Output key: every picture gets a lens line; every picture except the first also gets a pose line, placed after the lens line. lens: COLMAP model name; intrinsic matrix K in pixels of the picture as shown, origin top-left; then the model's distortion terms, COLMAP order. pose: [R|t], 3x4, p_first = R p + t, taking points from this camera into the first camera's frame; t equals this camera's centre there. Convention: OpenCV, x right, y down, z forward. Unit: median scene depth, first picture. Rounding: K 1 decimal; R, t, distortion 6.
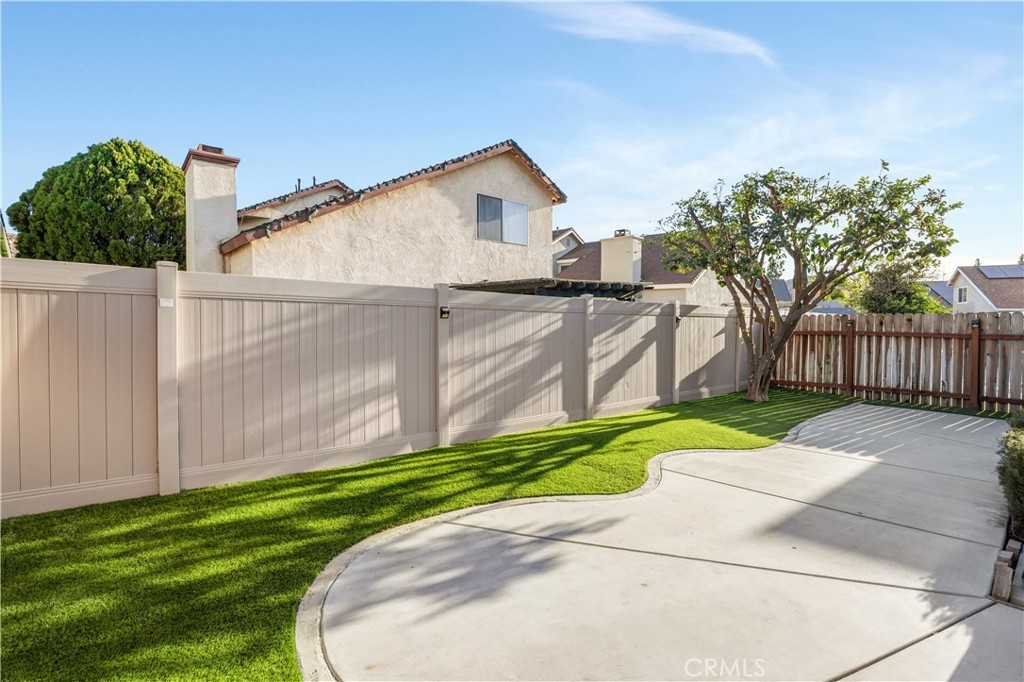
lens RADIAL K [[462.1, 0, 510.8], [0, 462.1, 334.6], [0, 0, 1]] dist [-0.016327, -0.000396]
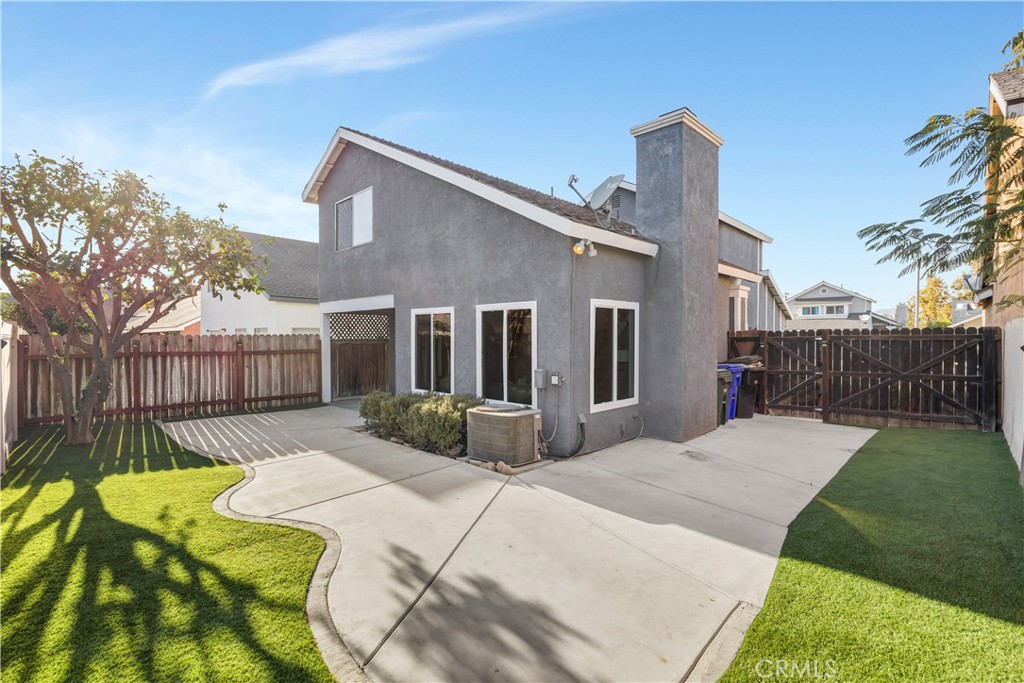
lens RADIAL K [[462.1, 0, 506.9], [0, 462.1, 343.0], [0, 0, 1]] dist [-0.016327, -0.000396]
pose [[-0.072373, -0.014941, 0.997266, -0.602483], [0.024718, 0.999554, 0.016769, -0.050383], [-0.997071, 0.025864, -0.071971, 0.605782]]
